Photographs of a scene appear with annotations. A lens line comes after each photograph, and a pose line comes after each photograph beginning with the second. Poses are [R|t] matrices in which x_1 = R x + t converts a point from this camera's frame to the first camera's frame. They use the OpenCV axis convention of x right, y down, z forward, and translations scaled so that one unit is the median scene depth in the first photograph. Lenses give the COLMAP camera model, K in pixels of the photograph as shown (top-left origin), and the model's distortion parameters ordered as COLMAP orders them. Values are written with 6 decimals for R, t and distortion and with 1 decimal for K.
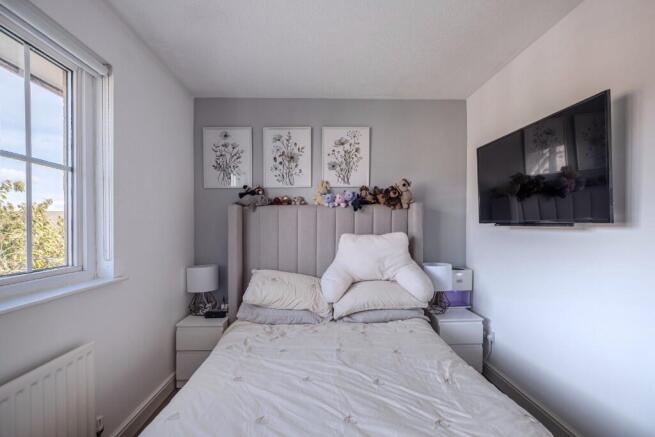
lens RADIAL K [[289.6, 0, 329.2], [0, 289.6, 227.9], [0, 0, 1]] dist [0.000040, 0.000073]
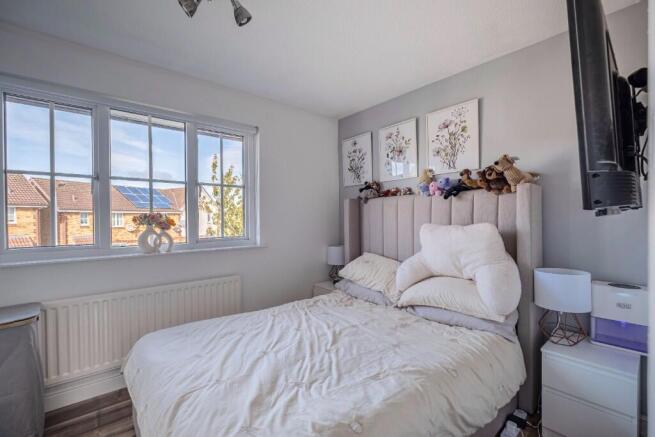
lens RADIAL K [[285.4, 0, 326.3], [0, 285.4, 214.9], [0, 0, 1]] dist [-0.003003, -0.000456]
pose [[0.618481, -0.003515, -0.785792, 0.541593], [-0.002596, 0.999975, -0.006517, -0.001195], [0.785795, 0.006071, 0.618457, 0.143634]]
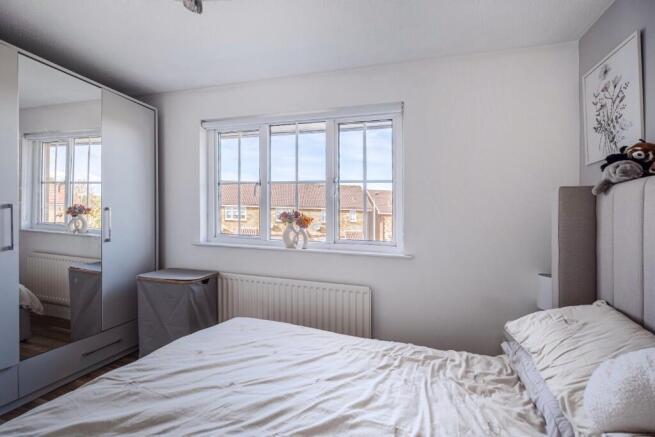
lens RADIAL K [[282.4, 0, 327.5], [0, 282.4, 218.5], [0, 0, 1]] dist [0.000014, -0.000030]
pose [[-0.331620, -0.000519, -0.943413, 0.394871], [-0.028207, 0.999558, 0.009366, -0.001880], [0.942991, 0.029717, -0.331488, 0.666736]]
